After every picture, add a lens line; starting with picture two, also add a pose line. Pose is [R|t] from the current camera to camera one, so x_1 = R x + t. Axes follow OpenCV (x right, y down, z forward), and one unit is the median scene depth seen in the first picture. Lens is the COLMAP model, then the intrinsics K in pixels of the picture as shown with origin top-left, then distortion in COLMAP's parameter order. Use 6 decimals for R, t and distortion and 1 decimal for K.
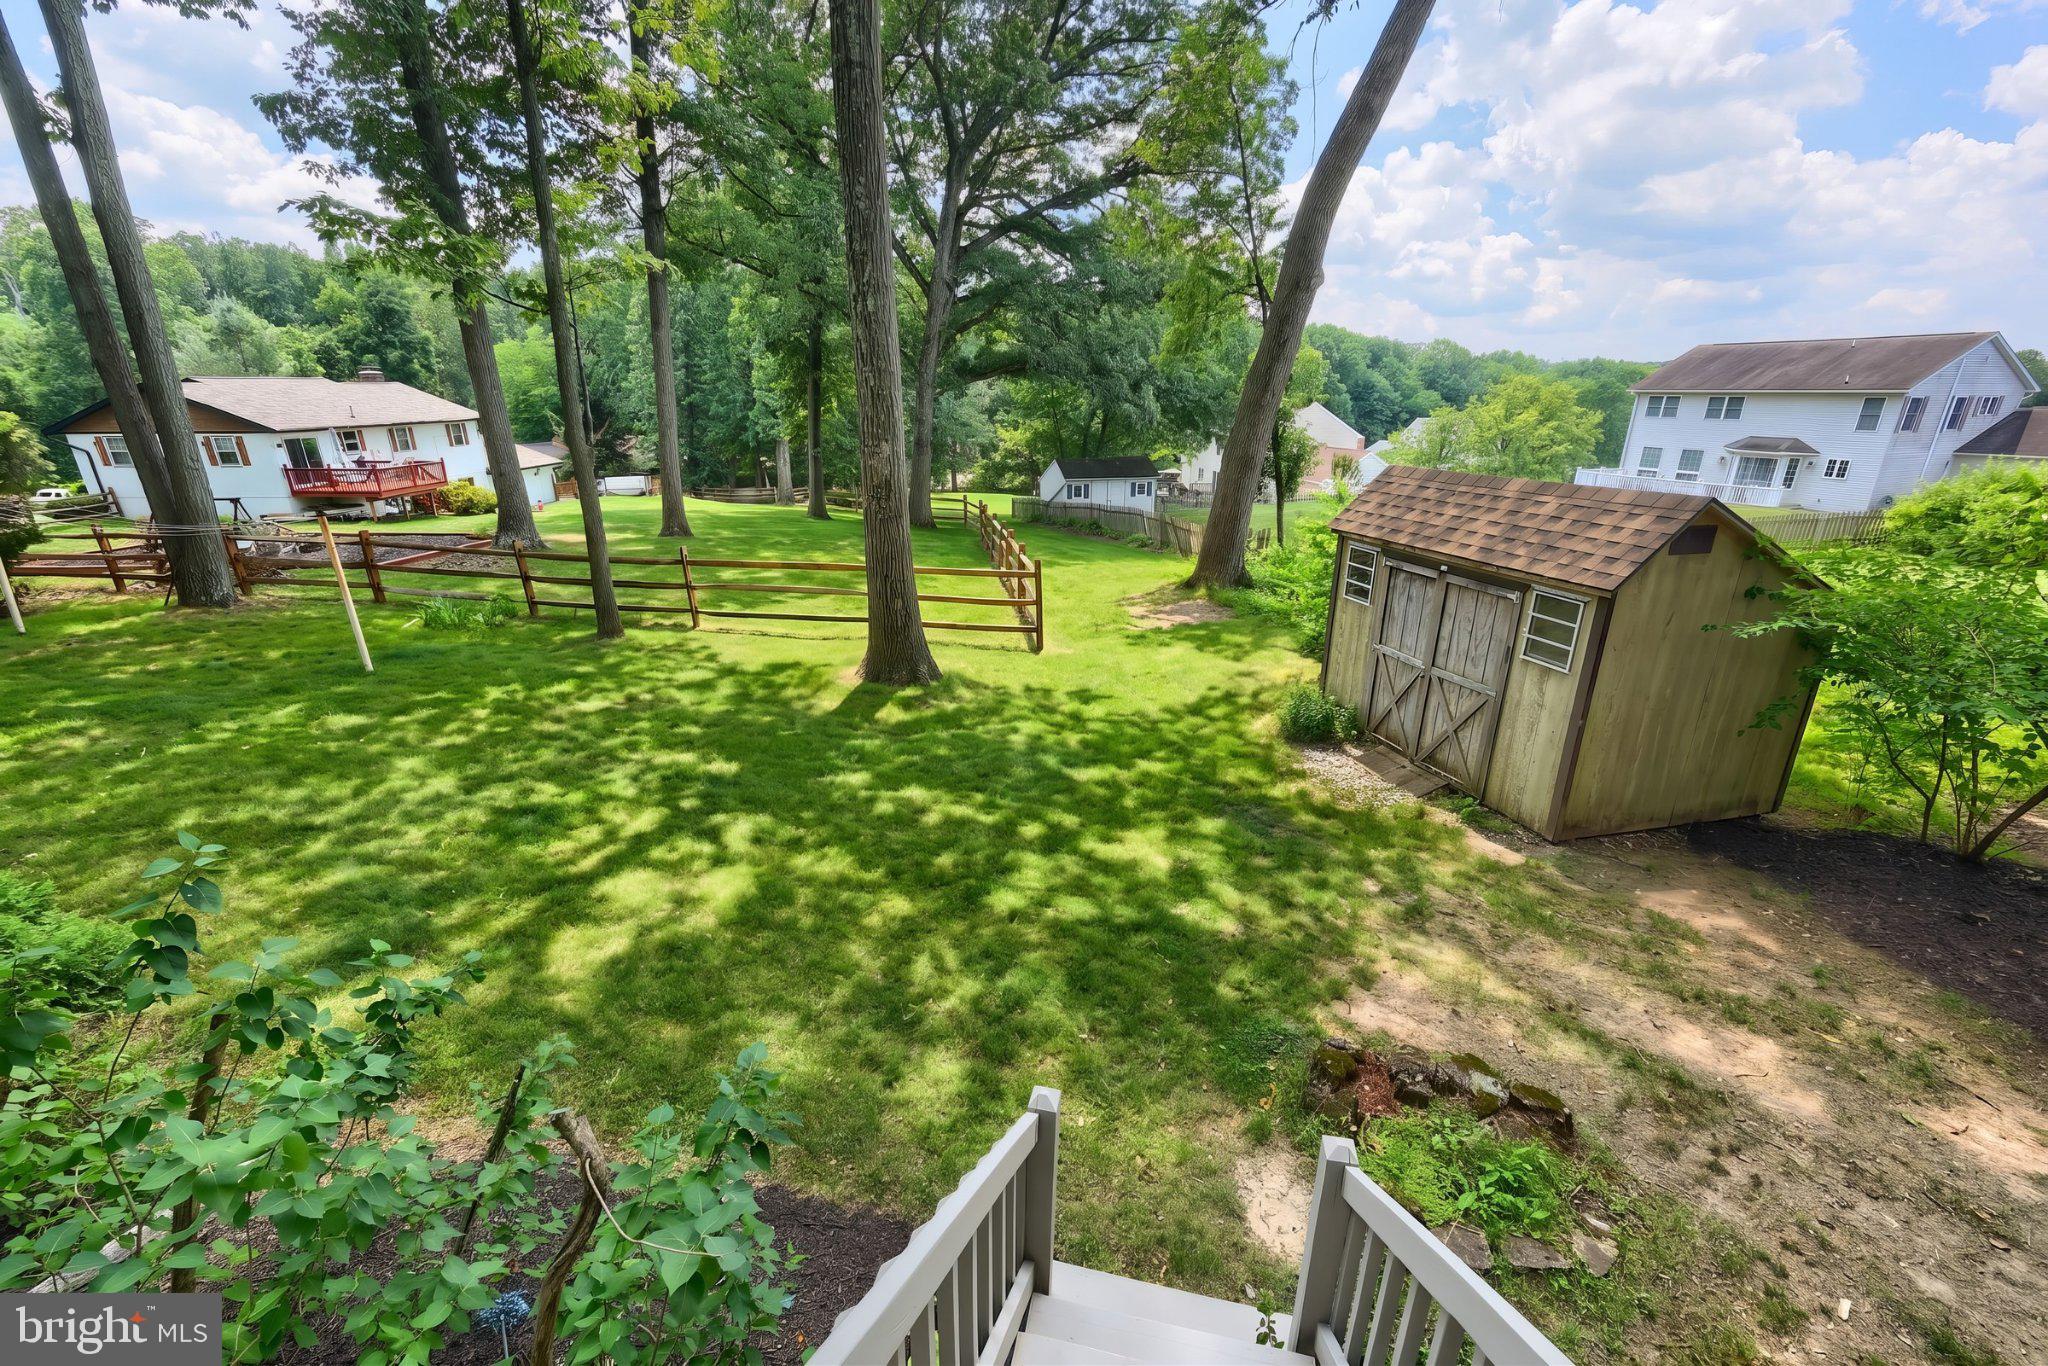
lens RADIAL K [[836.0, 0, 1012.9], [0, 836.0, 686.7], [0, 0, 1]] dist [0.001676, 0.000364]
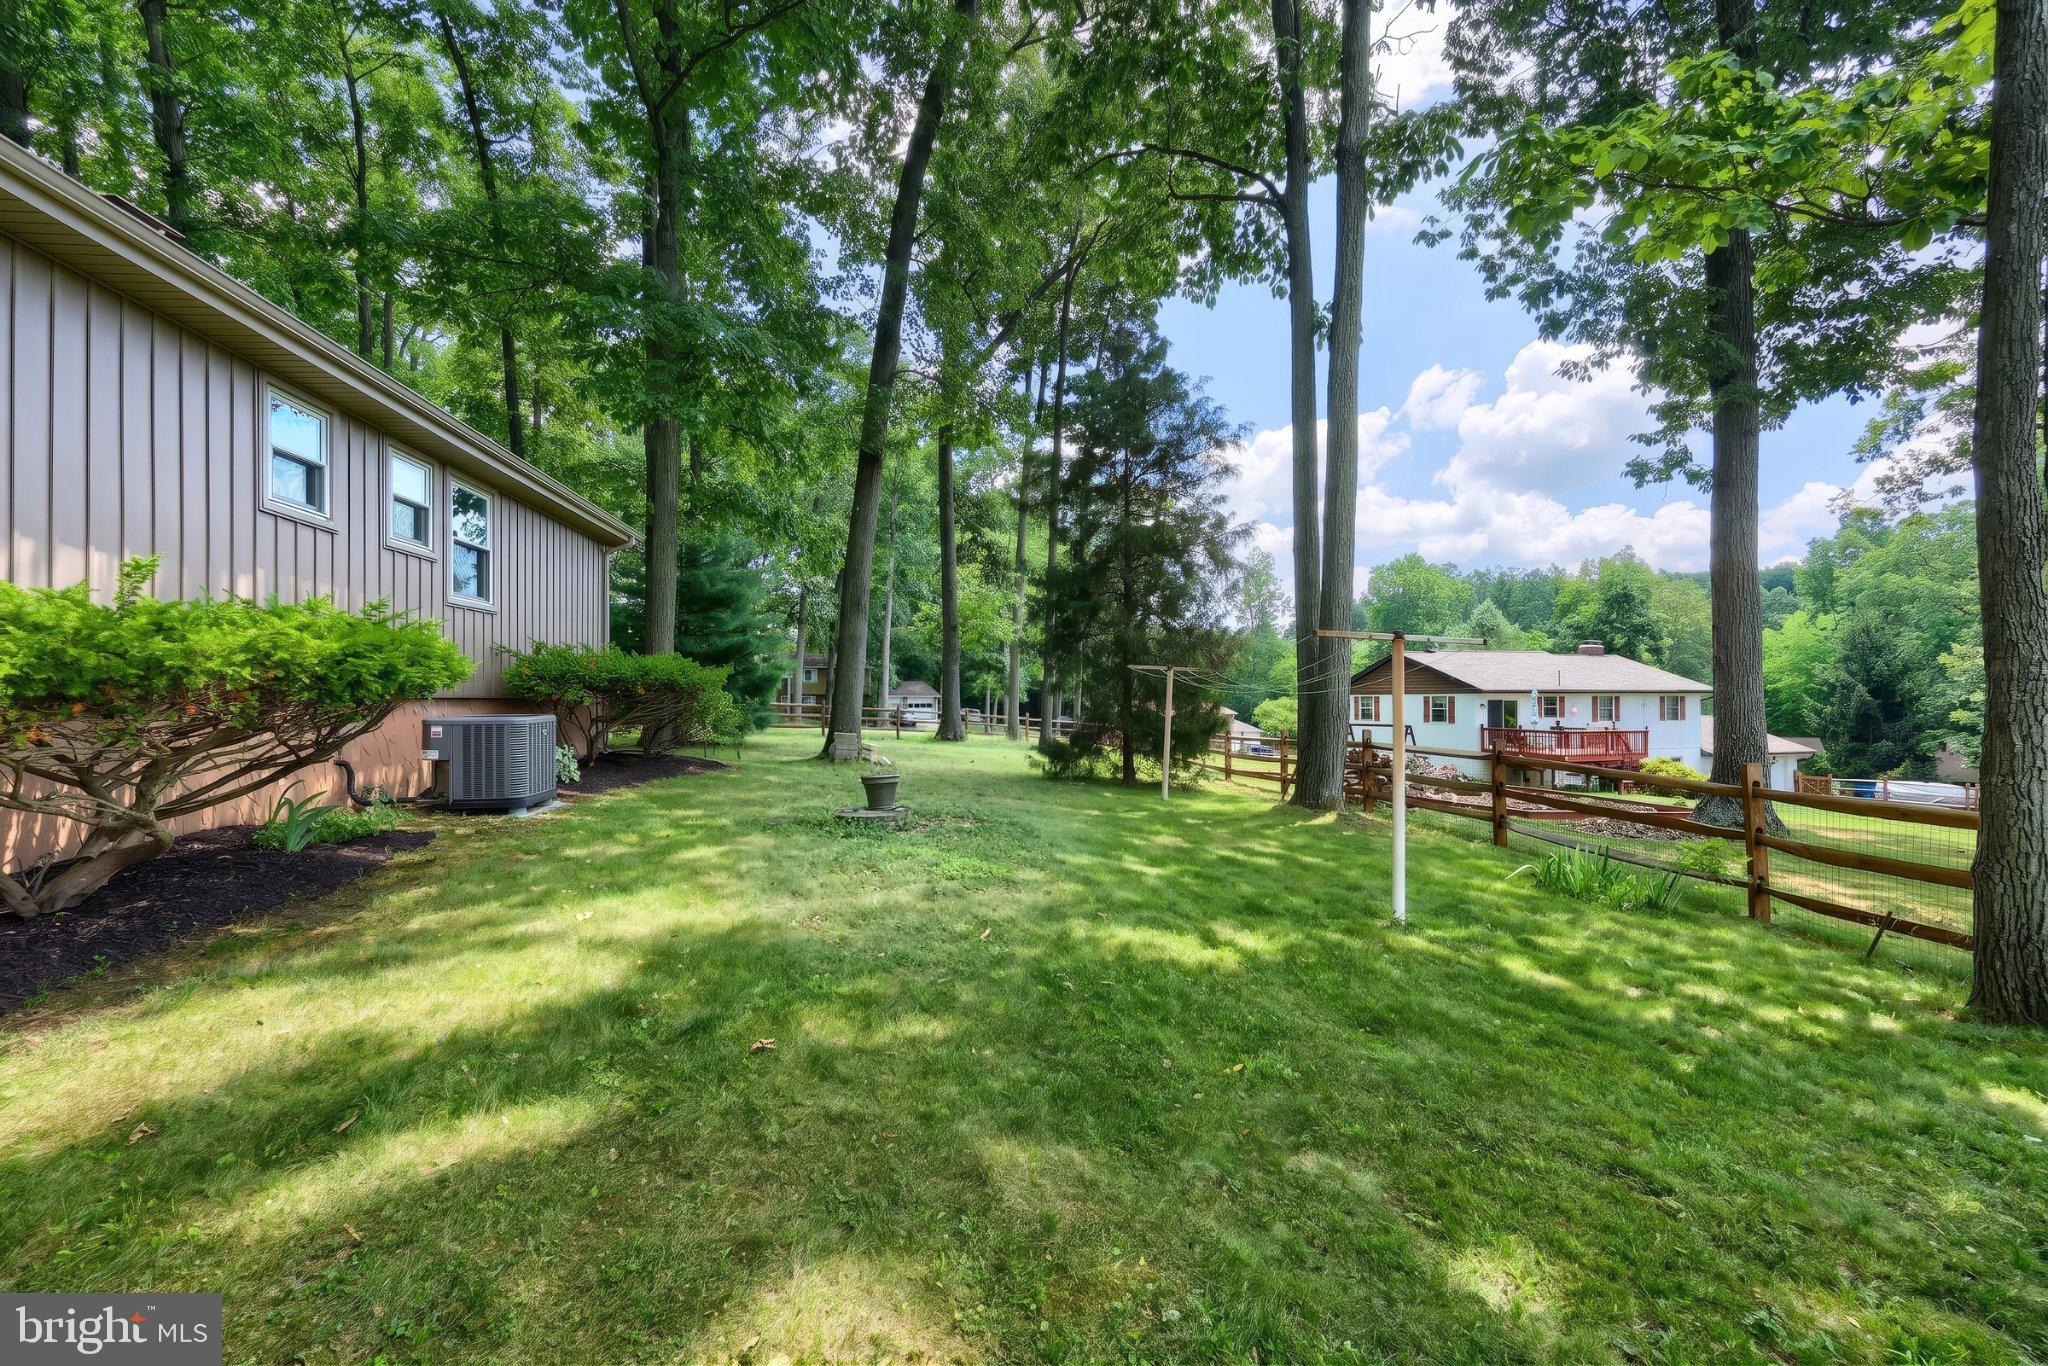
lens RADIAL K [[836.0, 0, 1012.9], [0, 836.0, 686.7], [0, 0, 1]] dist [0.001676, 0.000364]
pose [[0.328707, -0.004499, -0.944421, -0.072043], [-0.322814, 0.939224, -0.116830, -0.004680], [0.887549, 0.343275, 0.307277, 0.119639]]
